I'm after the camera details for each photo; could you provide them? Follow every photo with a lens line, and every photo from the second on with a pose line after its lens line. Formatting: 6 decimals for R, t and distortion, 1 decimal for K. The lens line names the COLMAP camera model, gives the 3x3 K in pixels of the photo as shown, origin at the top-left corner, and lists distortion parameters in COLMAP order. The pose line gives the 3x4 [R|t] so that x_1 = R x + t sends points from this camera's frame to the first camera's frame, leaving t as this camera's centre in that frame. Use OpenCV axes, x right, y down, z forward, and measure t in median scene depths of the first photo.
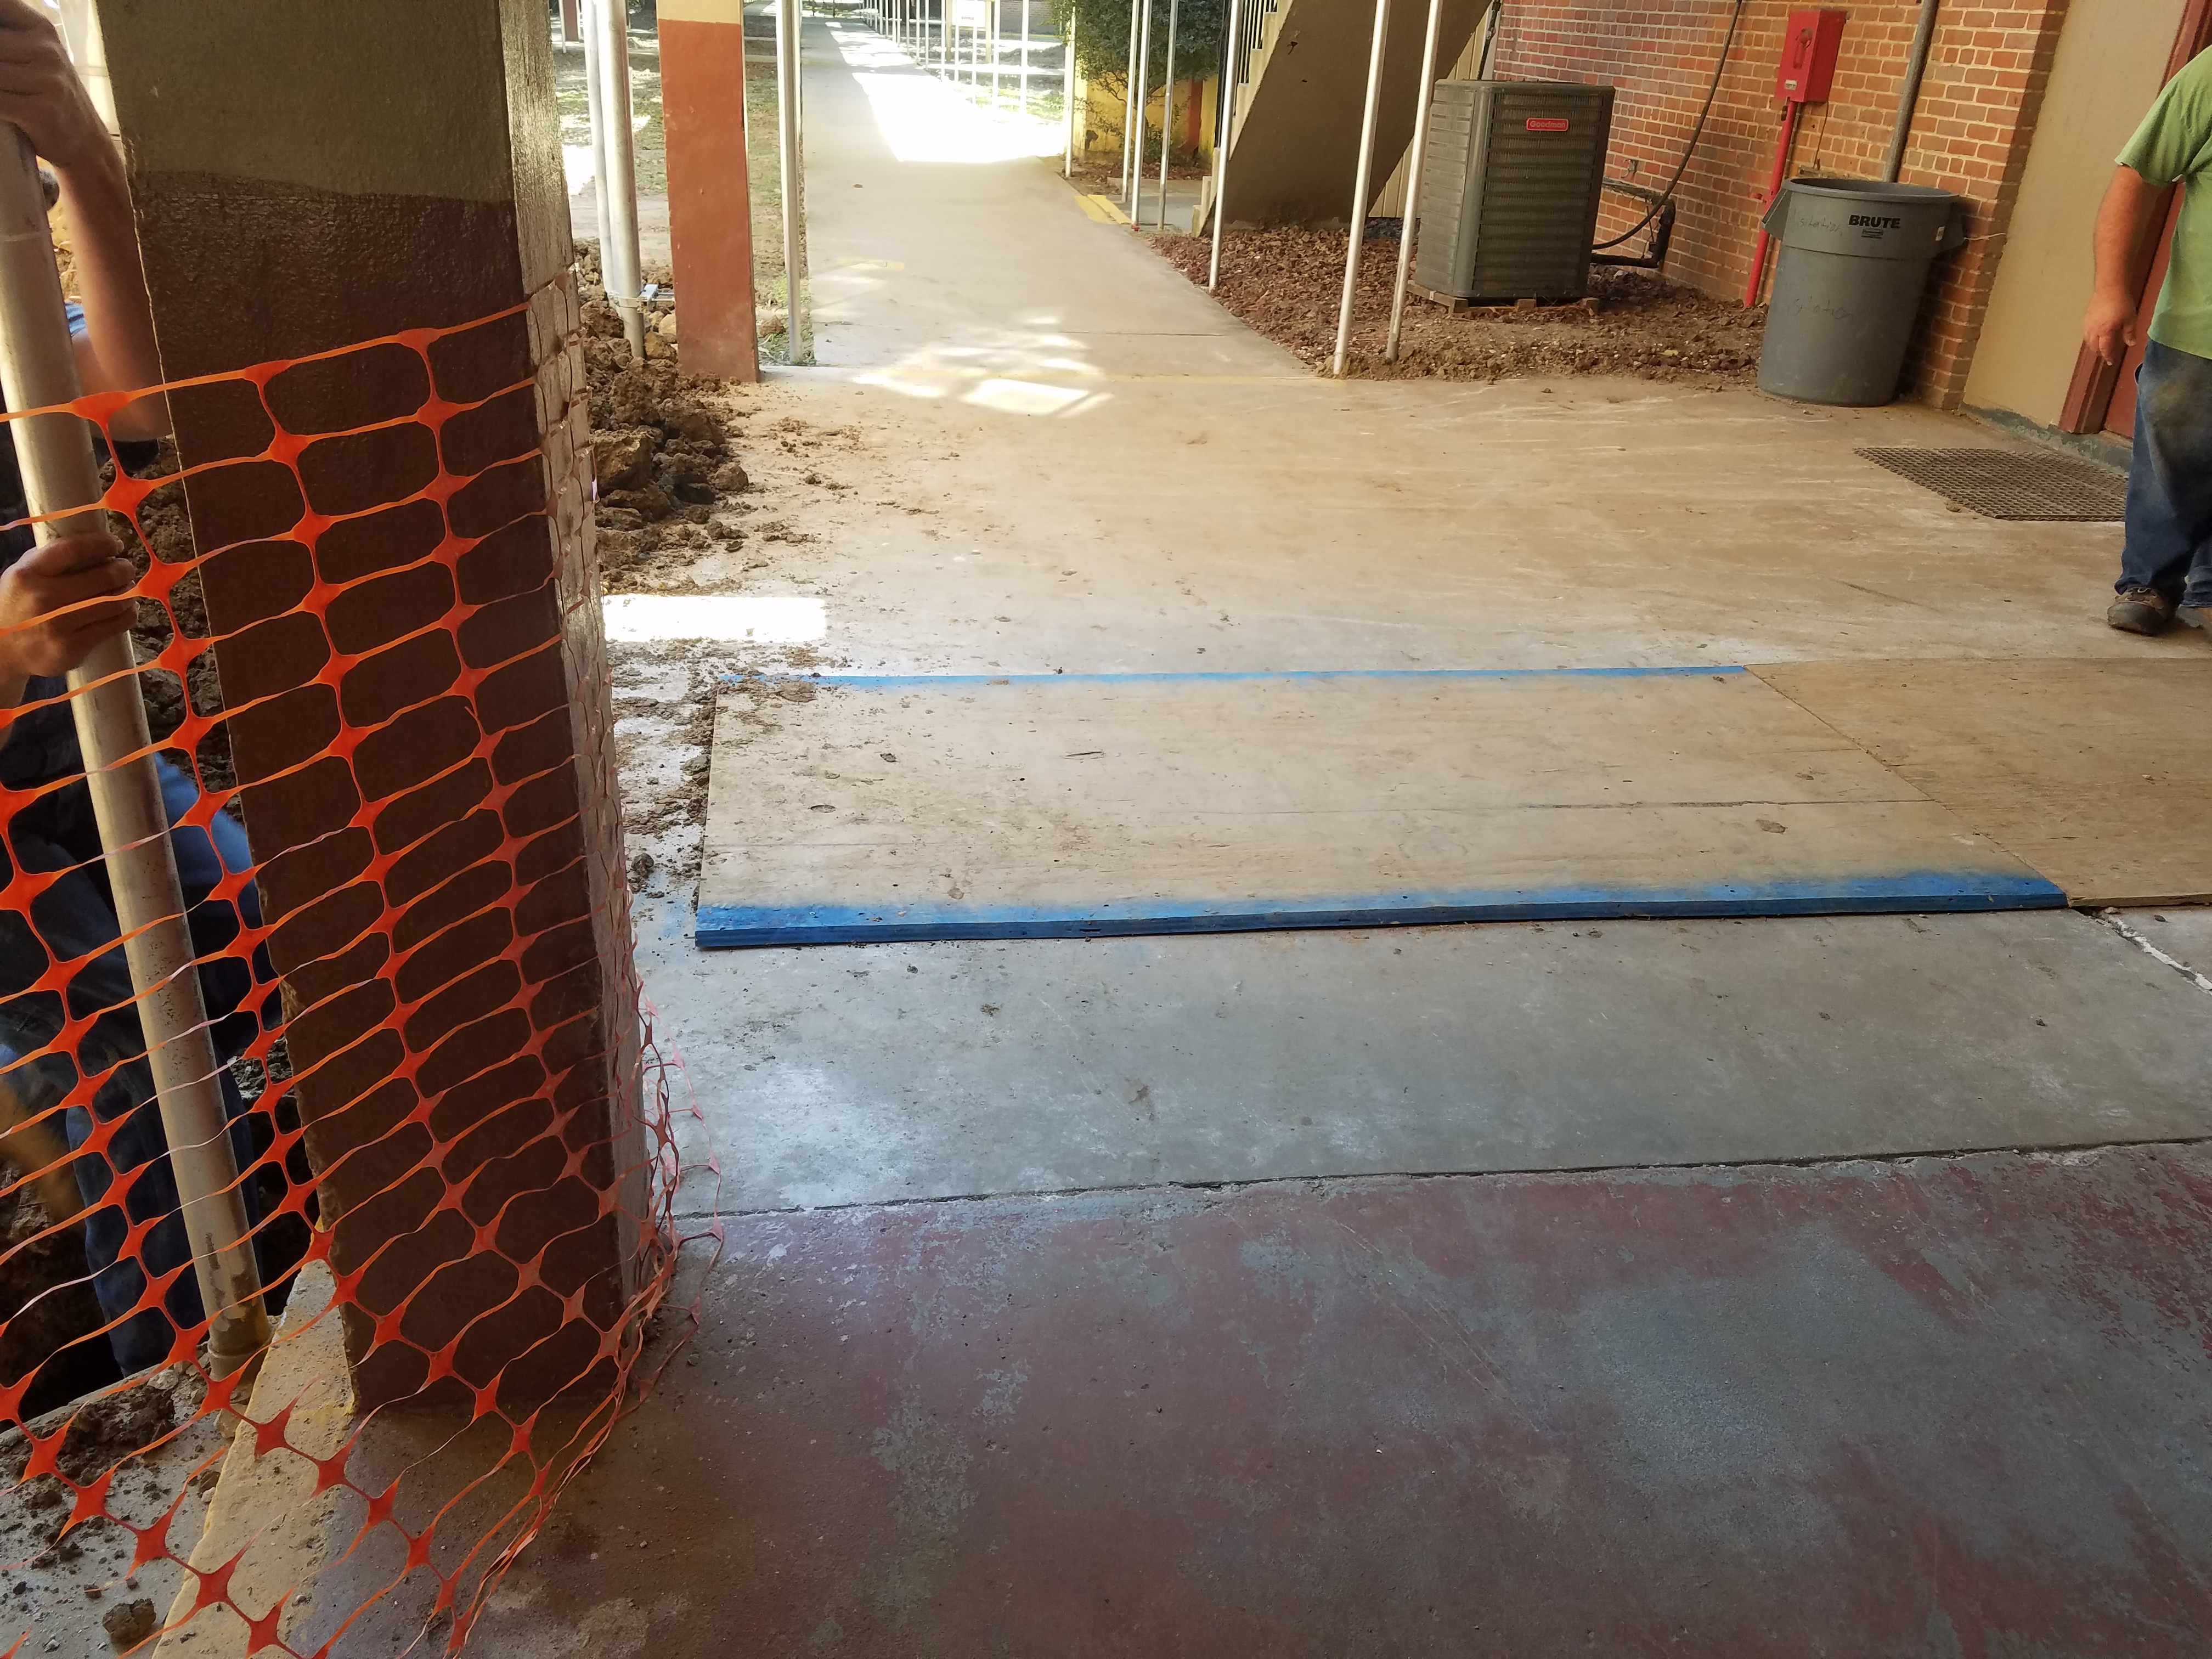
lens RADIAL K [[1794.1, 0, 1099.5], [0, 1794.1, 889.5], [0, 0, 1]] dist [0.006613, -0.006156]
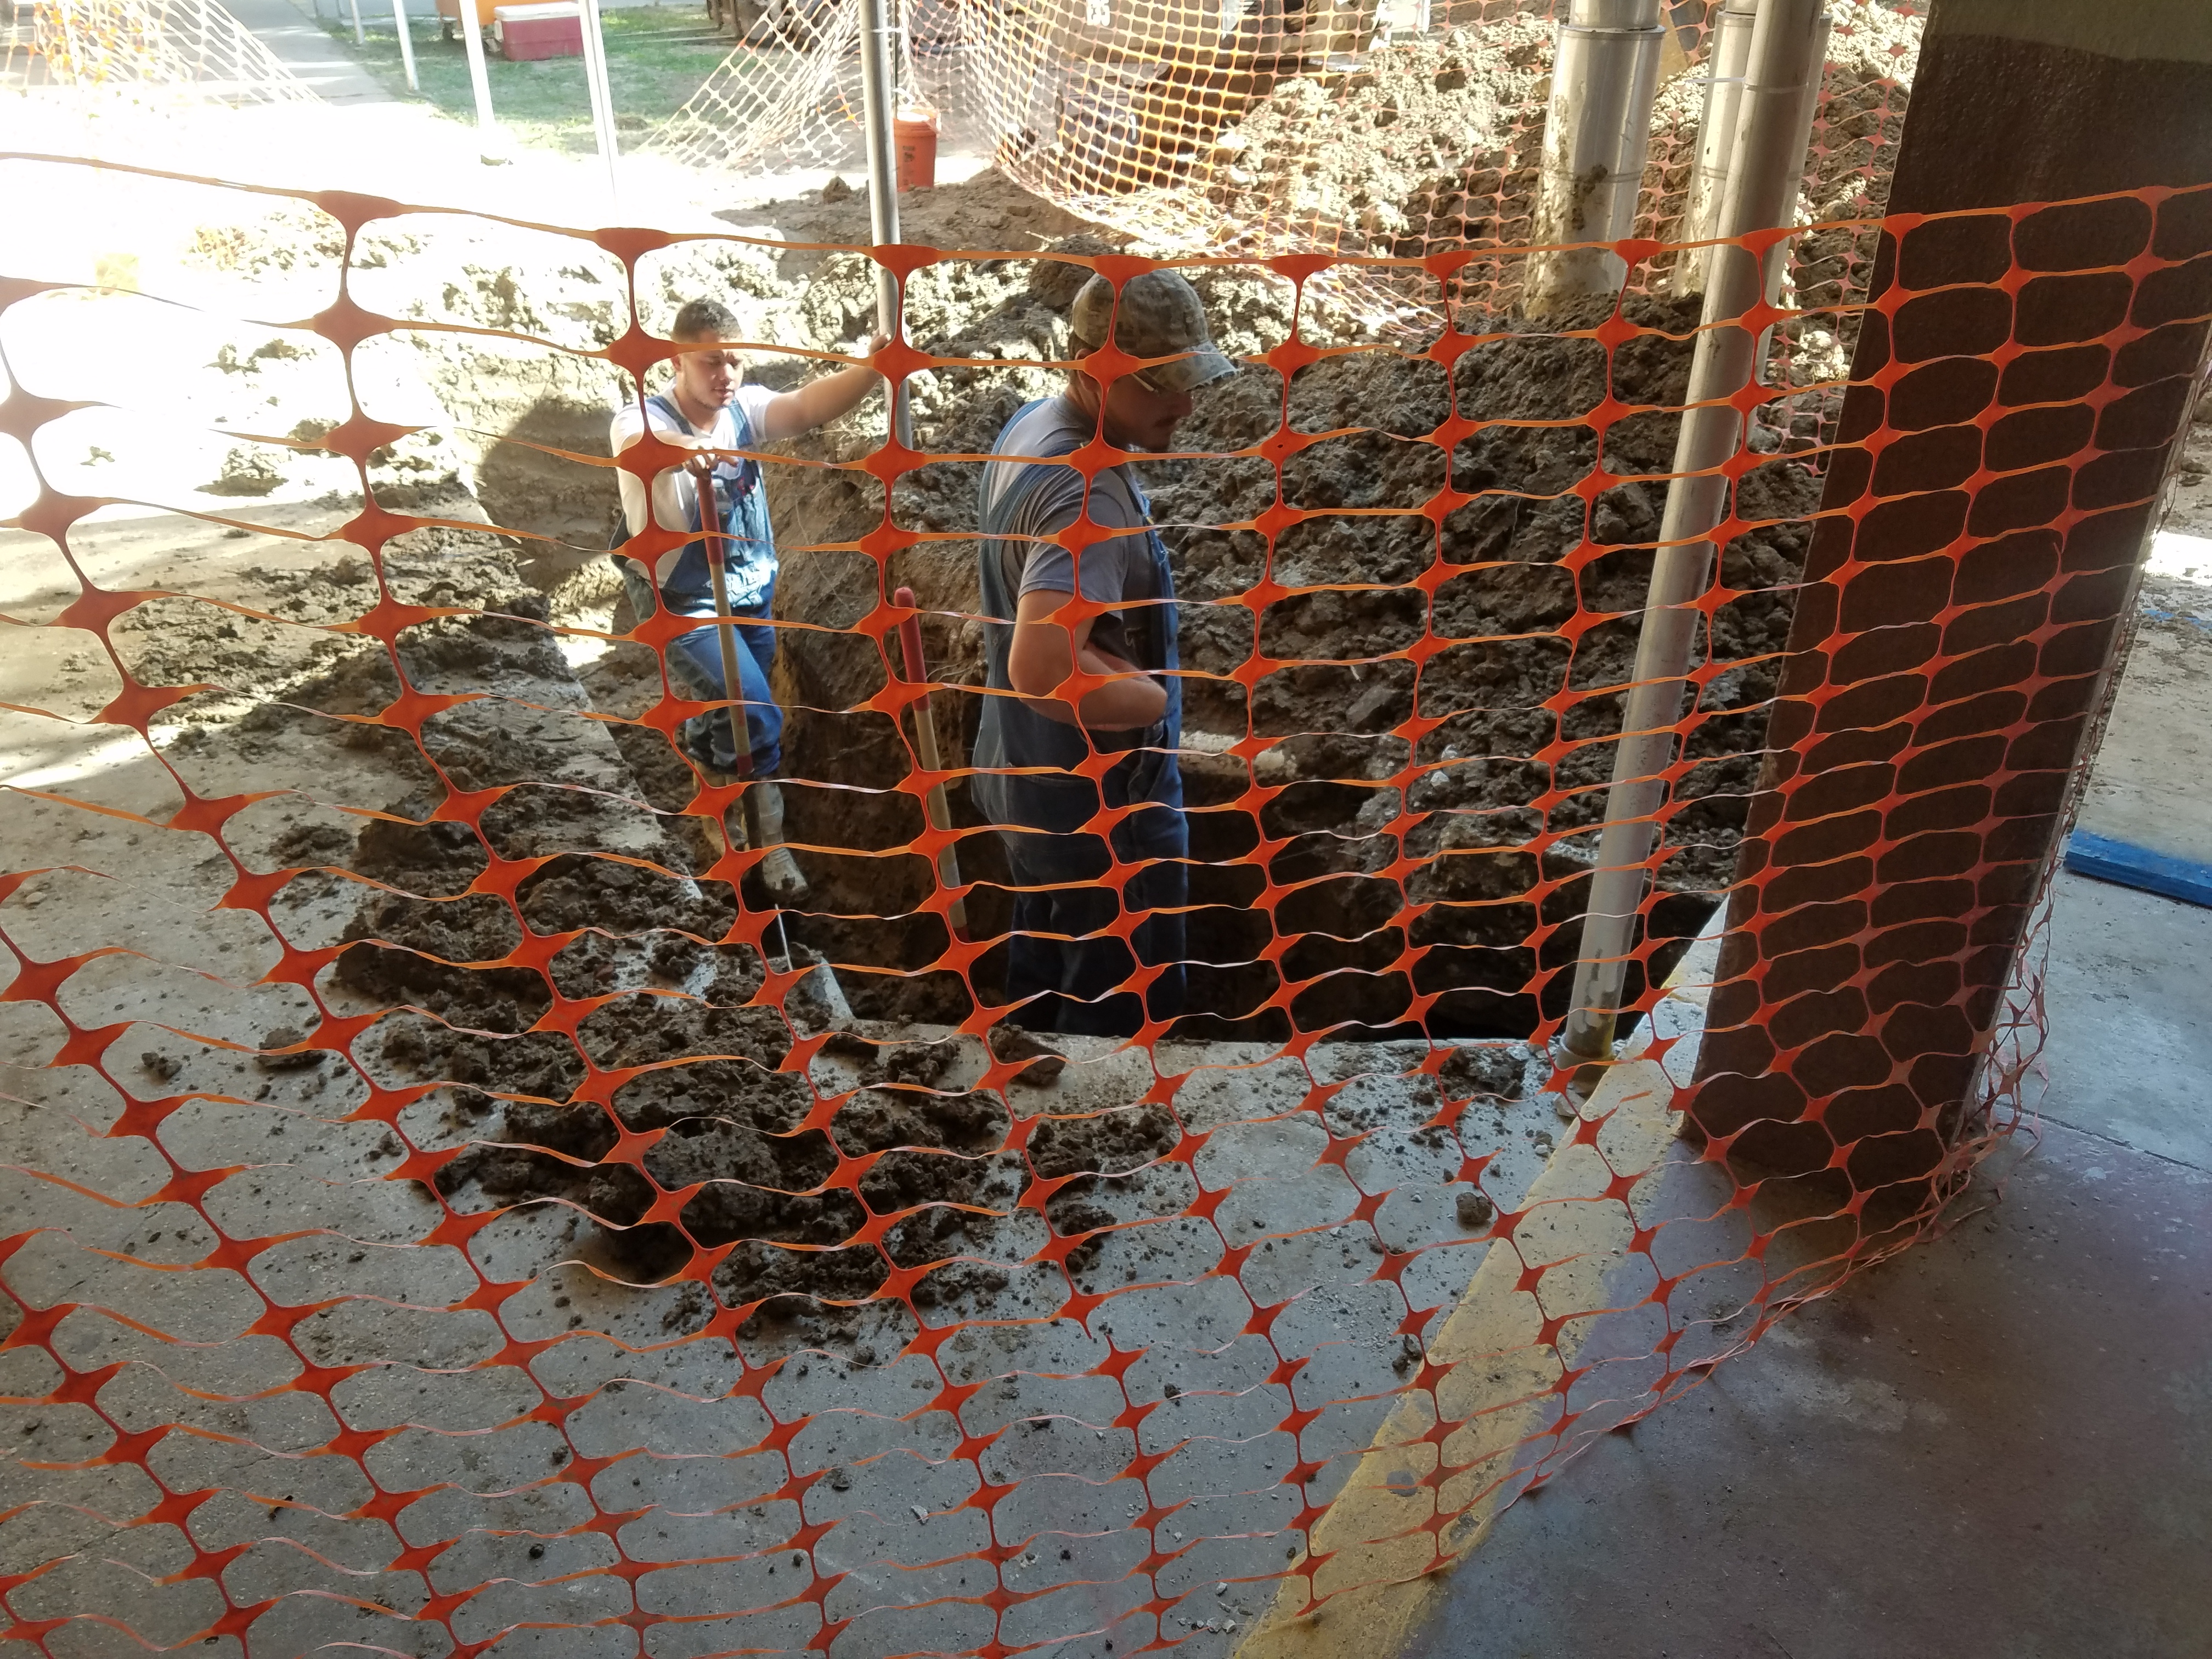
lens RADIAL K [[1707.2, 0, 1012.8], [0, 1707.2, 825.1], [0, 0, 1]] dist [-0.004808, -0.036019]
pose [[0.692843, 0.293304, -0.658742, -0.011625], [-0.262796, 0.953416, 0.148106, 0.012474], [0.671496, 0.070500, 0.737647, -0.026329]]
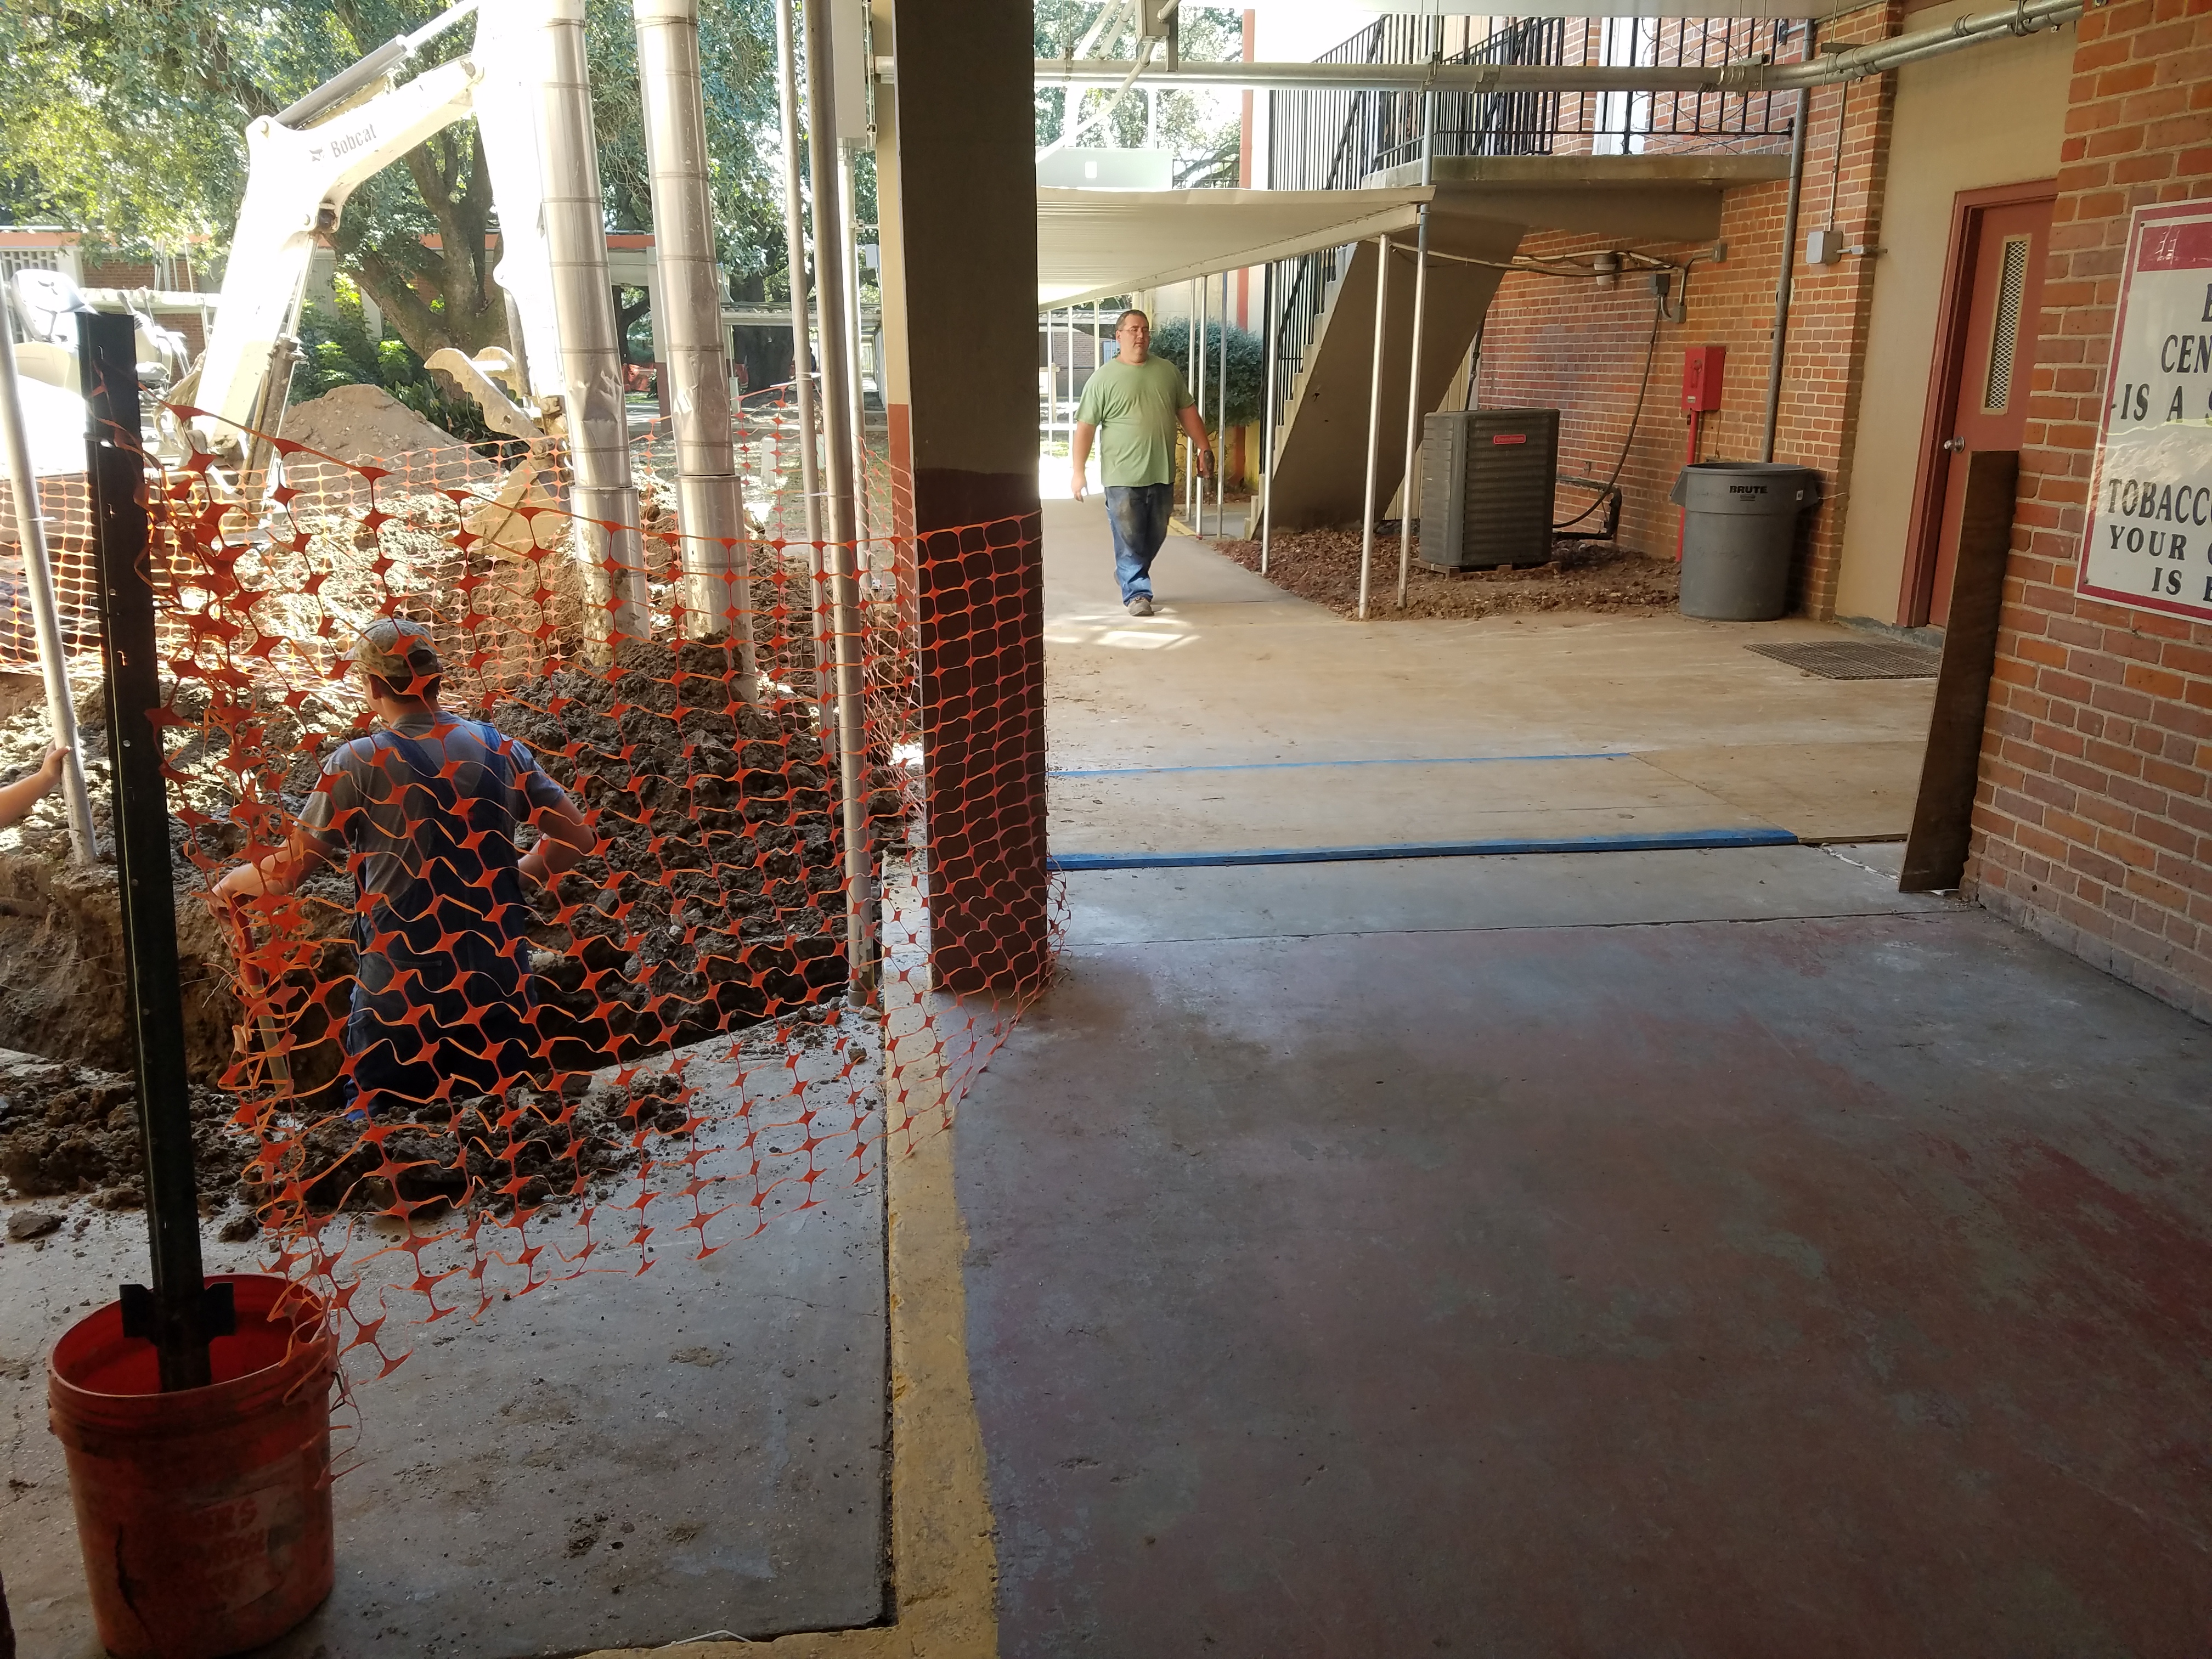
lens RADIAL K [[1813.1, 0, 1098.3], [0, 1813.1, 874.3], [0, 0, 1]] dist [0.125959, -0.242384]
pose [[0.998464, -0.045271, -0.031941, -0.032509], [0.038576, 0.981842, -0.185735, 0.154205], [0.039769, 0.184218, 0.982081, -0.336042]]
